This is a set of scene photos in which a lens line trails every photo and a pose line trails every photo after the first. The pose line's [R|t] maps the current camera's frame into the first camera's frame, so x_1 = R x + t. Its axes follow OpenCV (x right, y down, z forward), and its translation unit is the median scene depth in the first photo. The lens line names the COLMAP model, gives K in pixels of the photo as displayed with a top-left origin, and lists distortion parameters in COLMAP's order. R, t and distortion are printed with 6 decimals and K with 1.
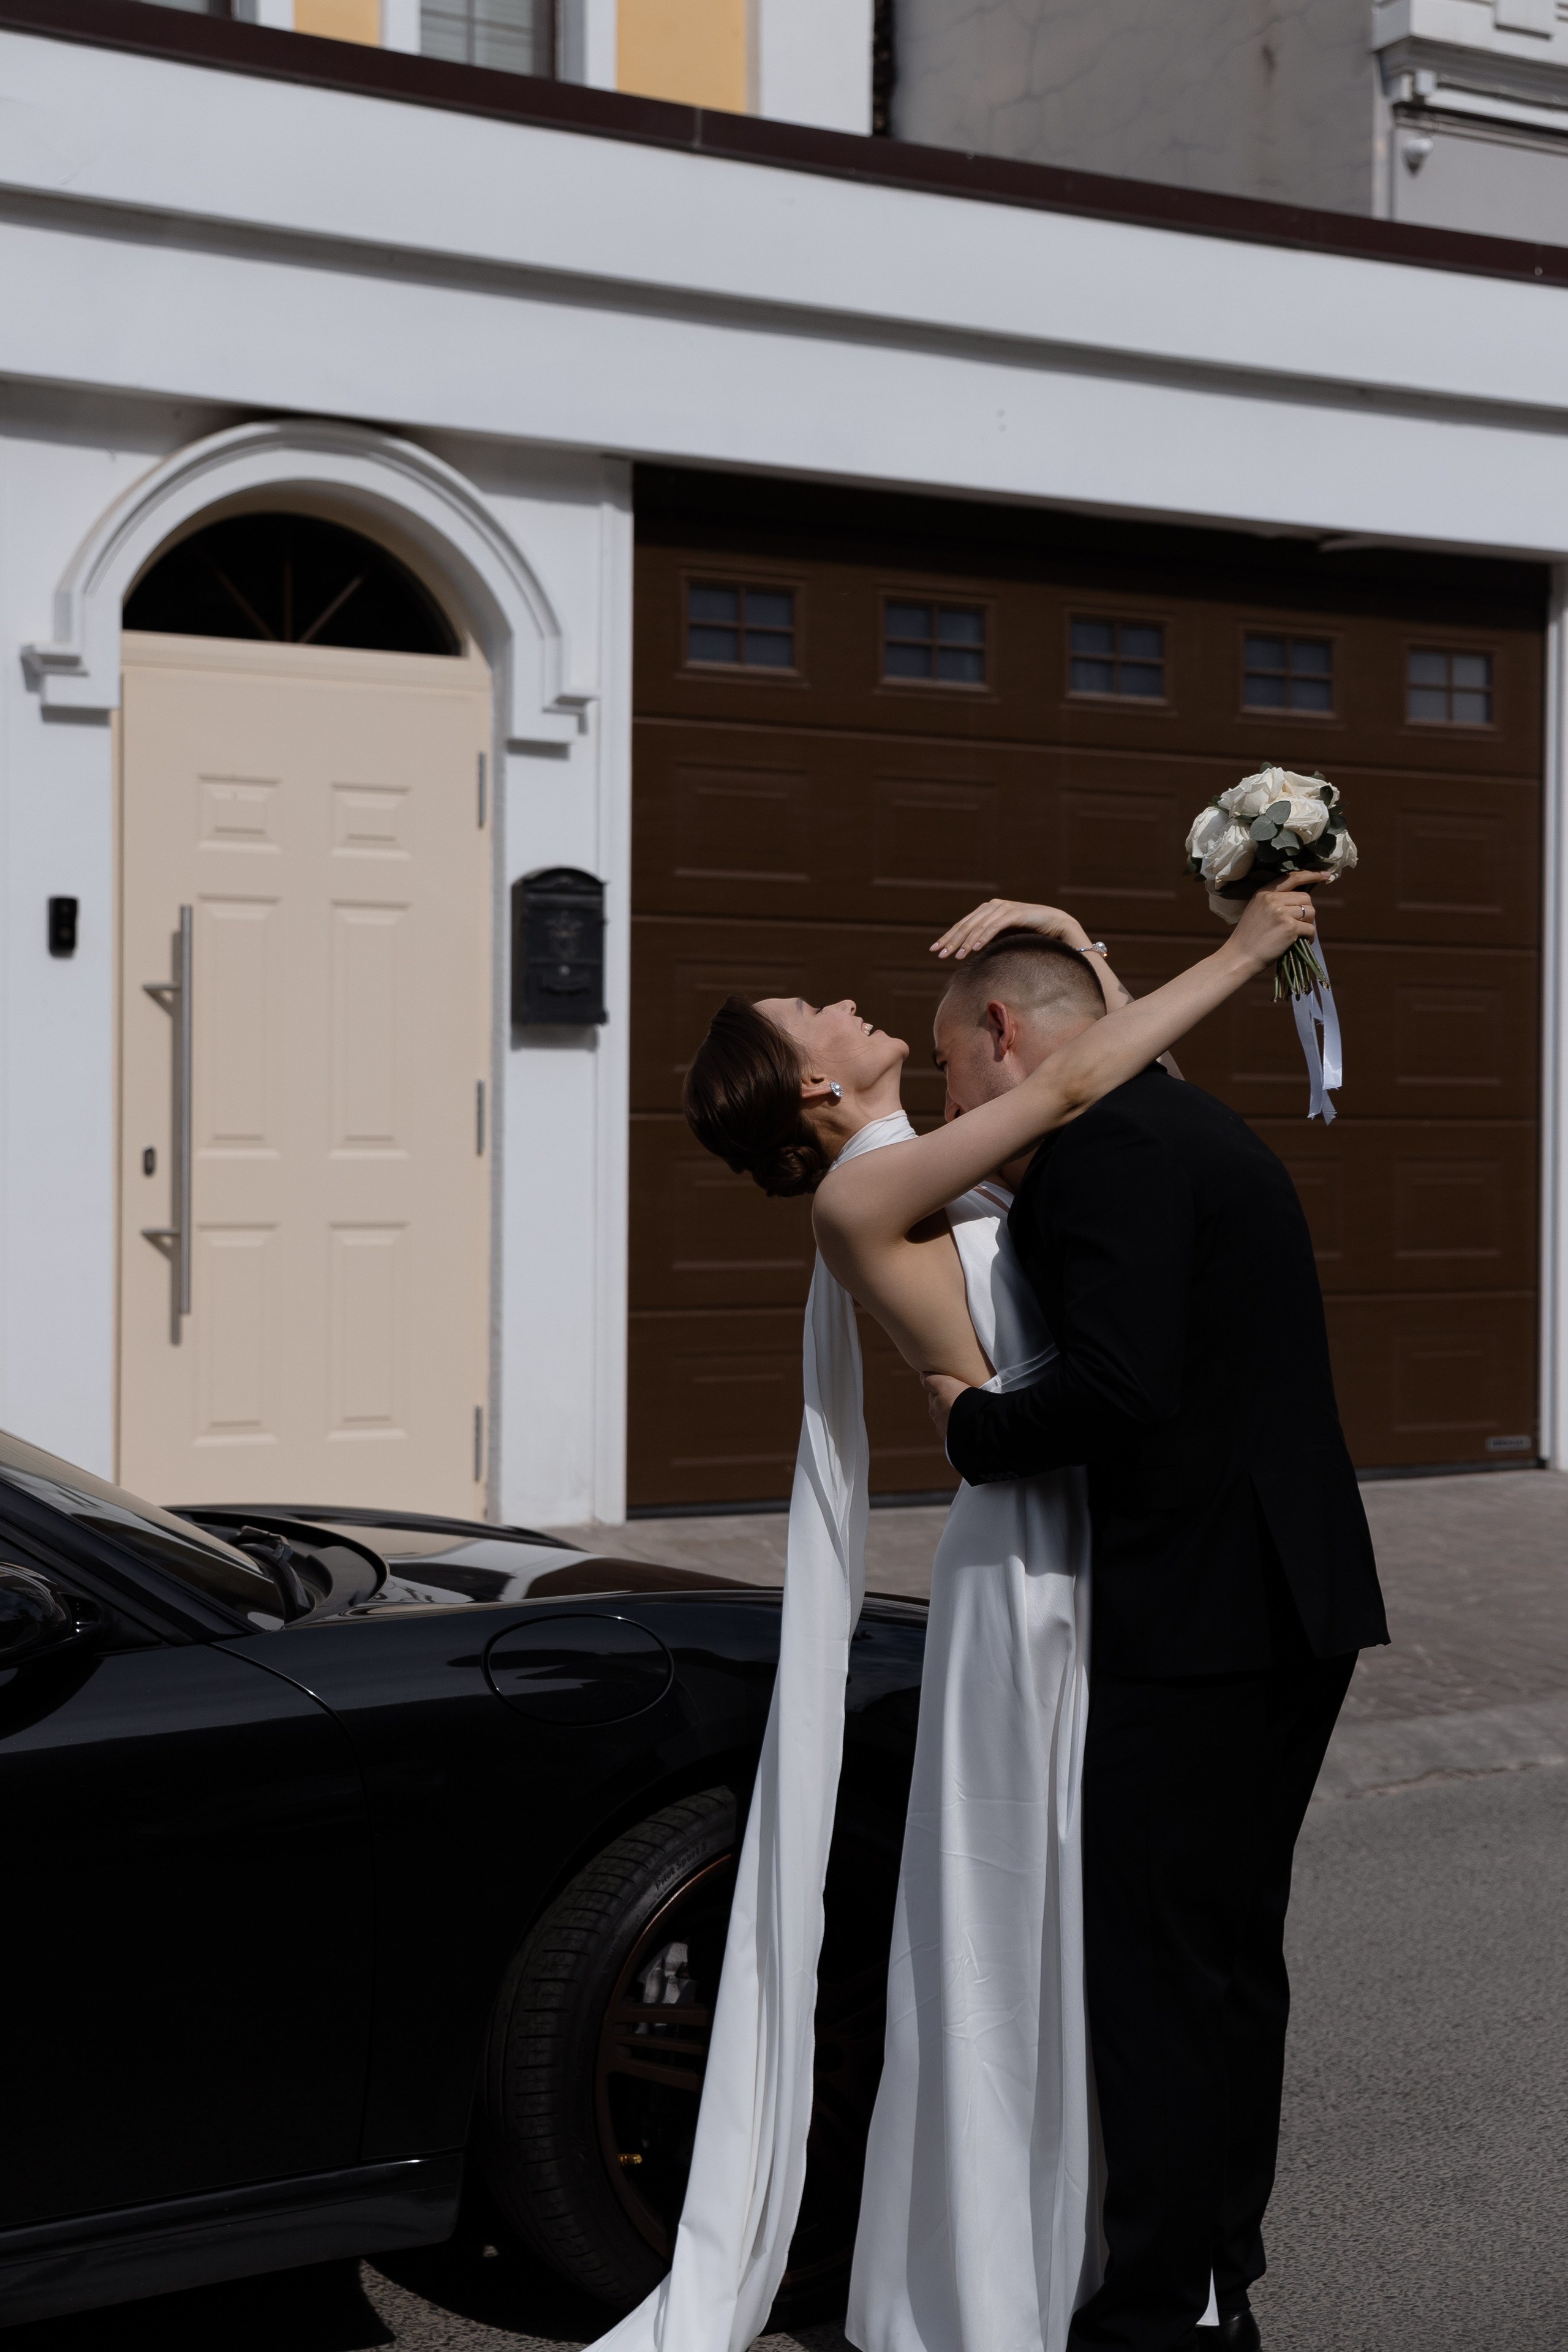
lens RADIAL K [[3771.8, 0, 778.6], [0, 3771.8, 1155.6], [0, 0, 1]] dist [0.073002, 0.493369]
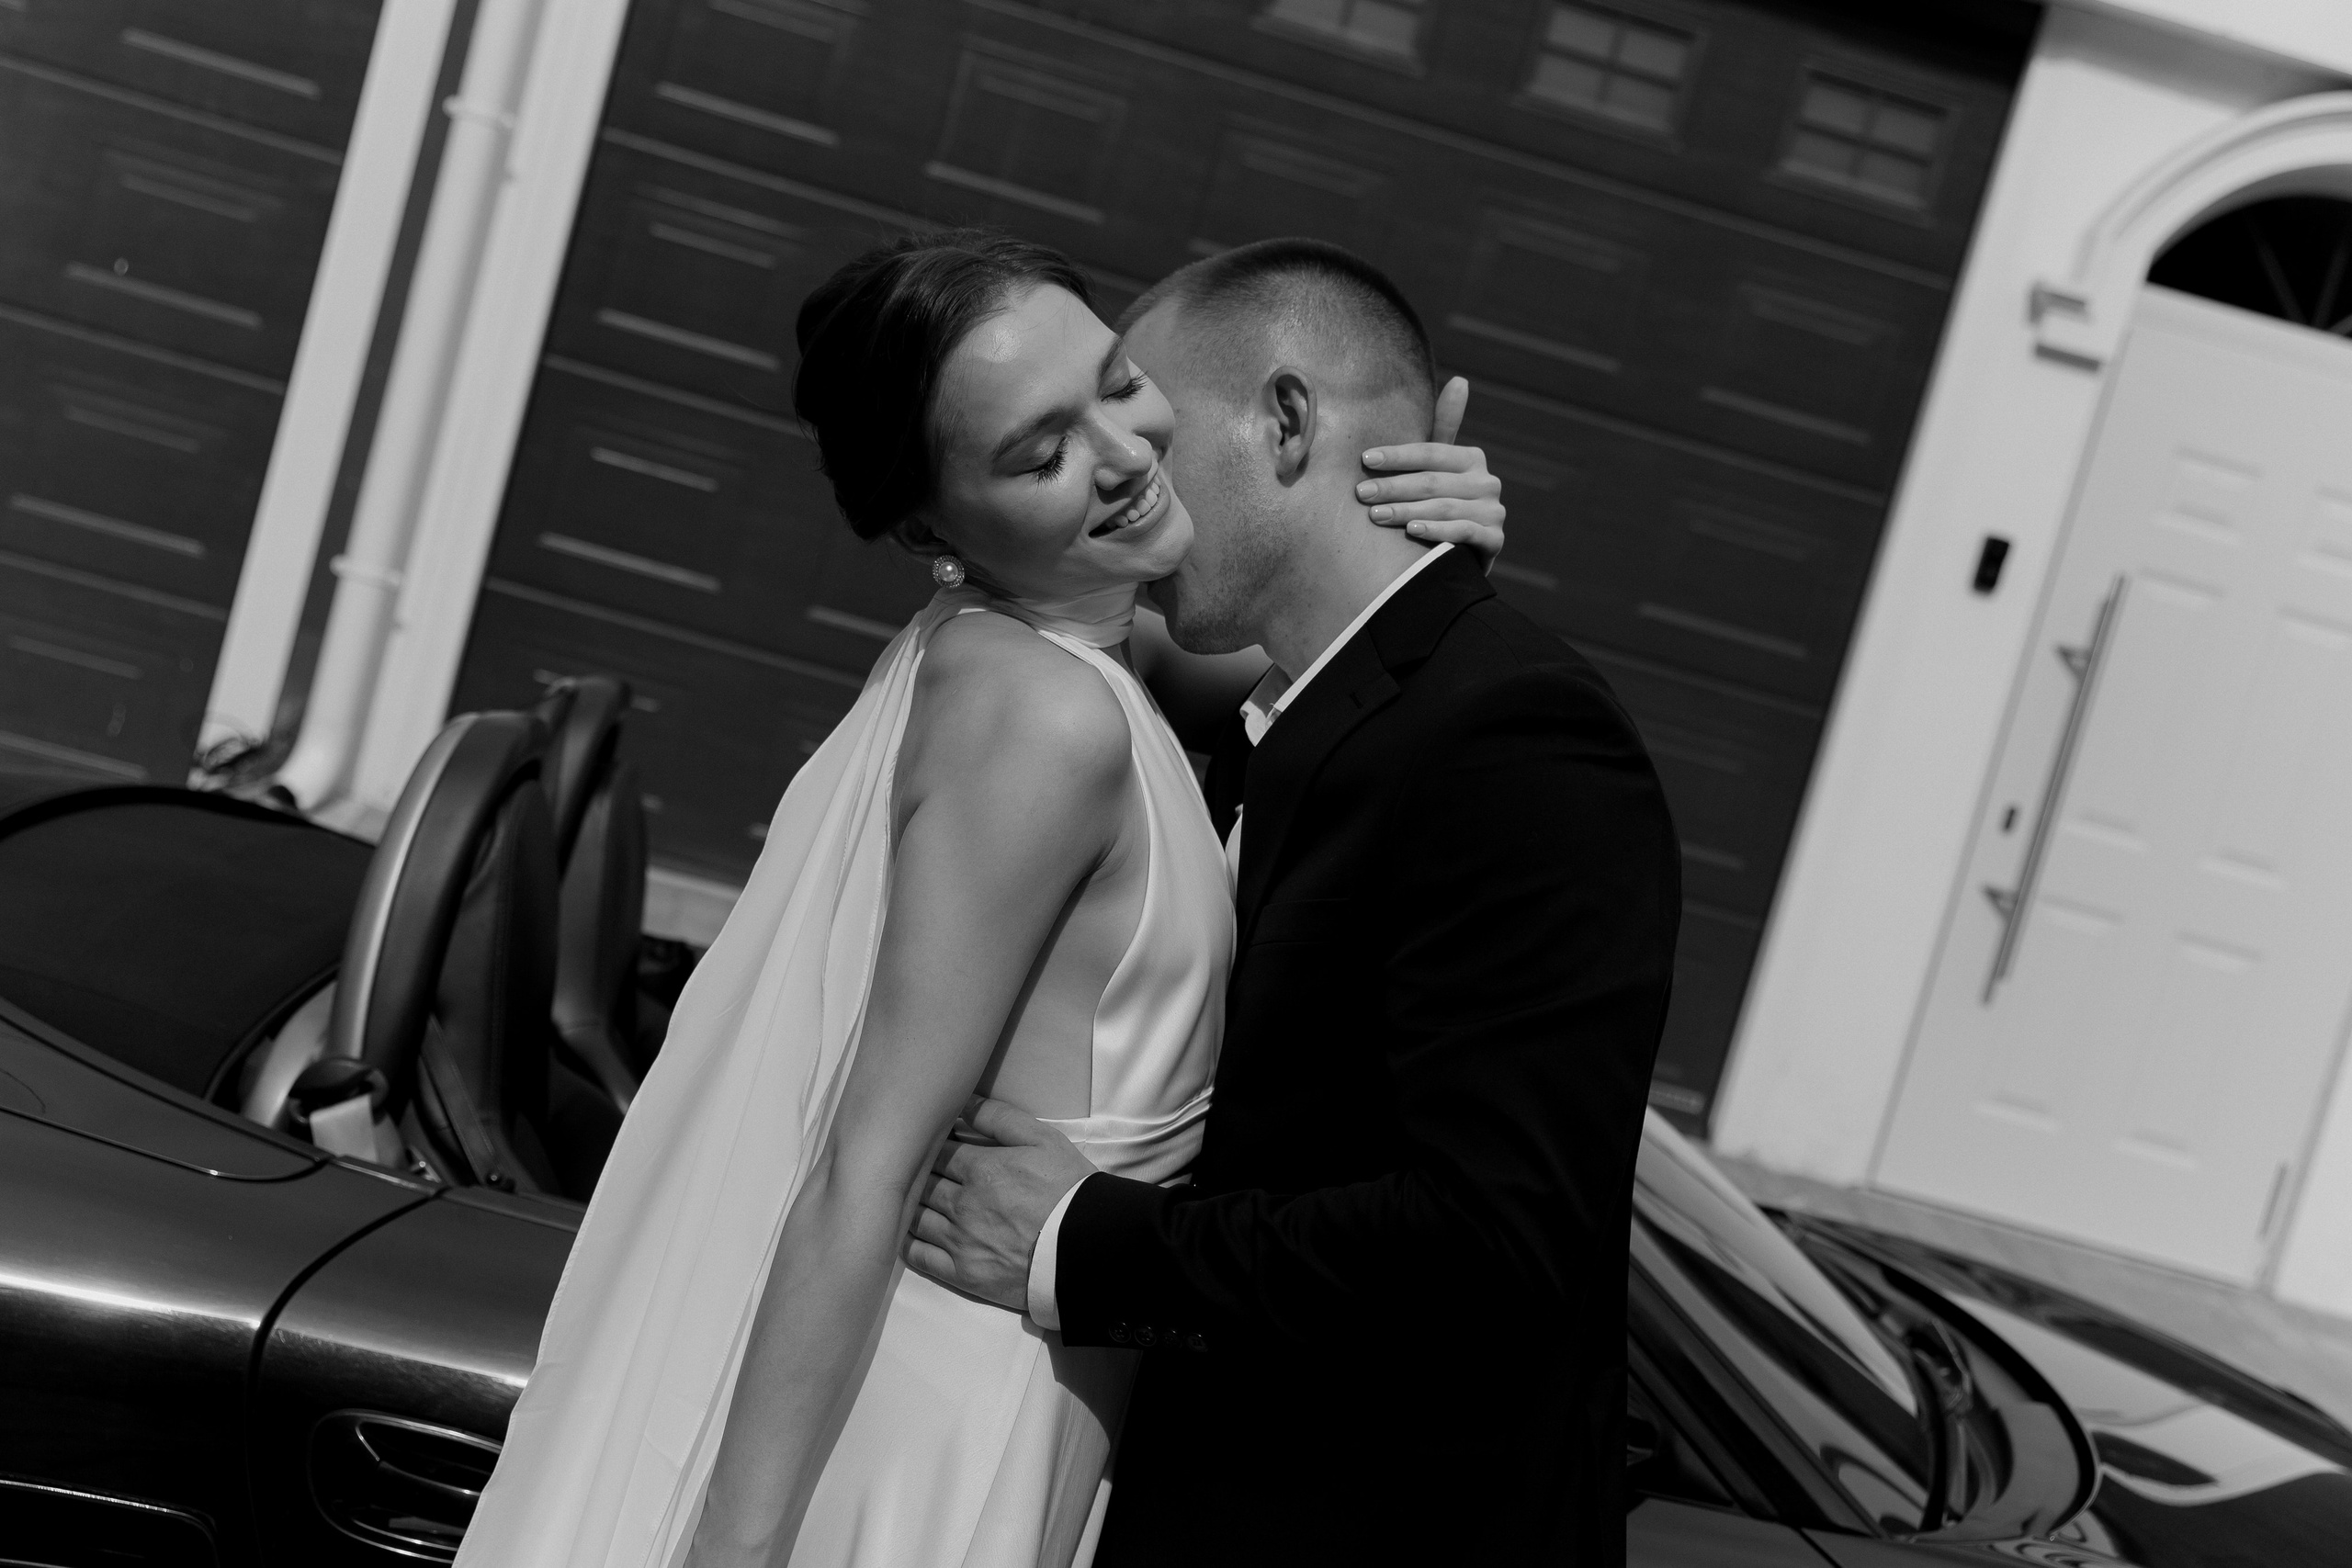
lens RADIAL K [[3048.7, 0, 1179.7], [0, 3048.7, 775.5], [0, 0, 1]] dist [0.064215, -0.005330]
pose [[0.864937, 0.267614, -0.424577, -0.018308], [-0.264268, 0.962047, 0.068025, -0.006150], [0.426668, 0.053365, 0.902833, 0.187014]]
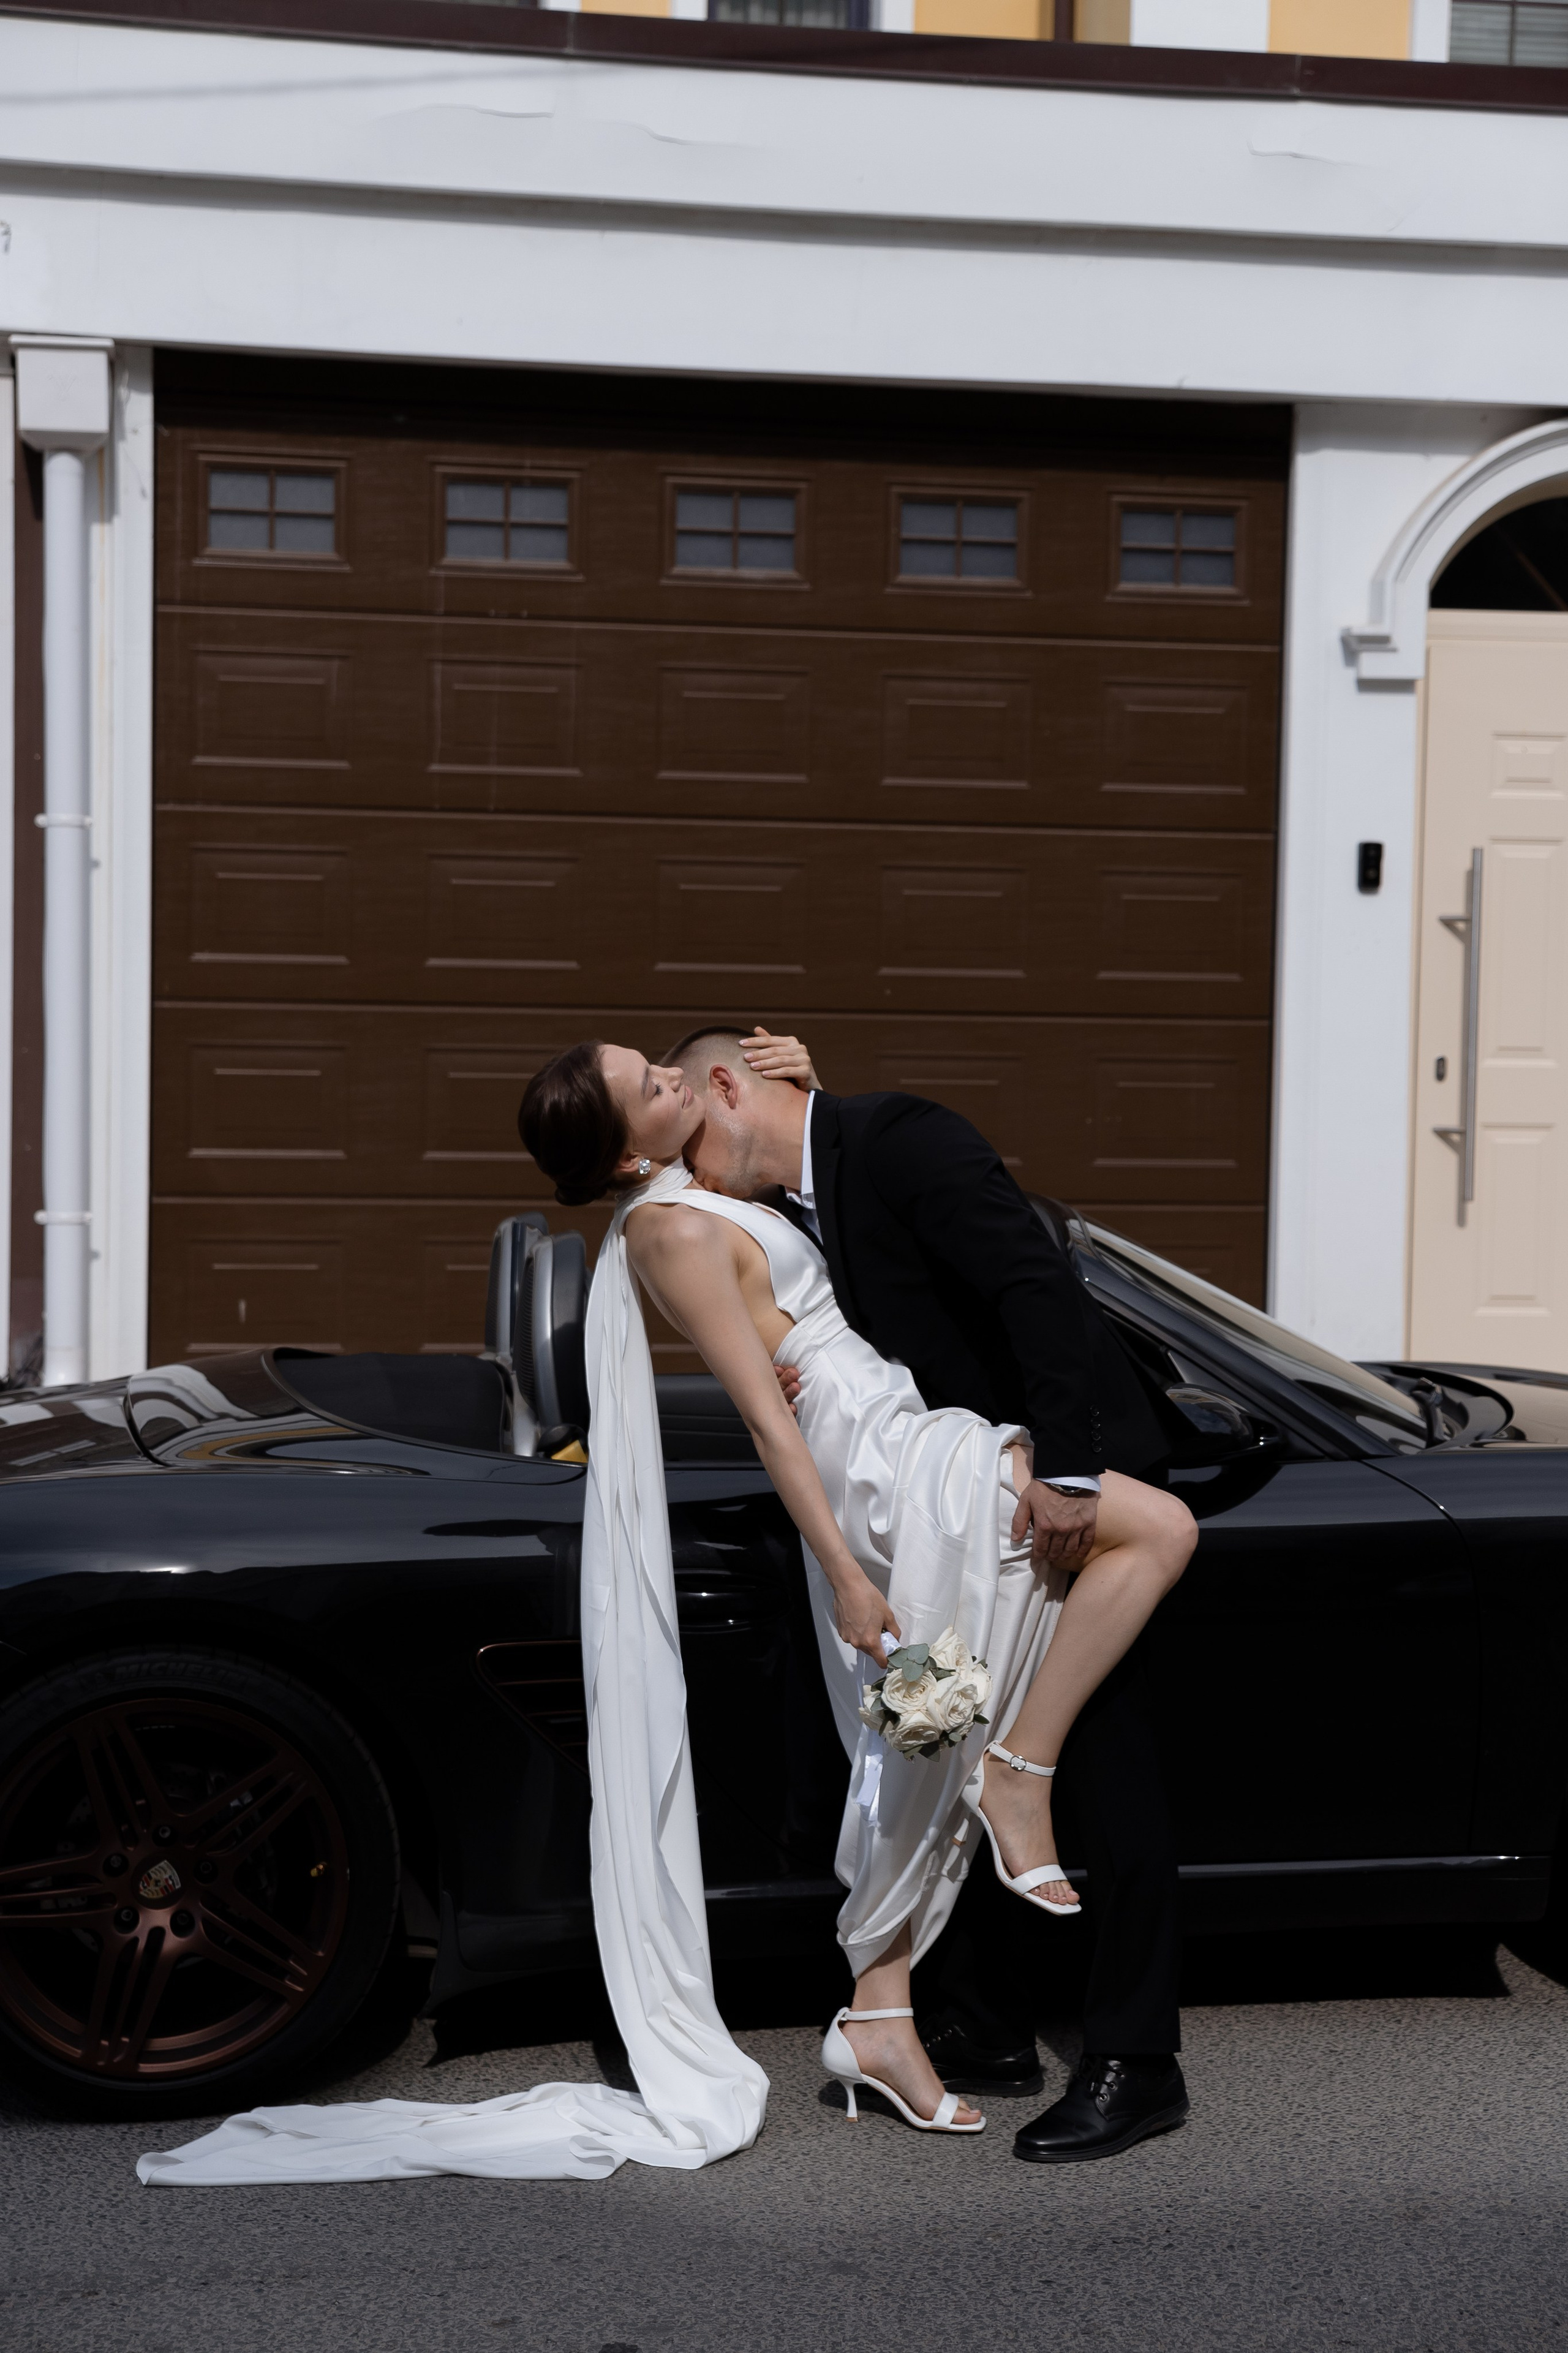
lens RADIAL K [[3693.2, 0, 786.7], [0, 3693.2, 1159.7], [0, 0, 1]] dist [0.111007, 0.283491]
pose [[0.931242, 0.027480, -0.363364, 0.059246], [-0.014402, 0.999149, 0.038651, -0.011304], [0.364117, -0.030760, 0.930845, -0.130006]]
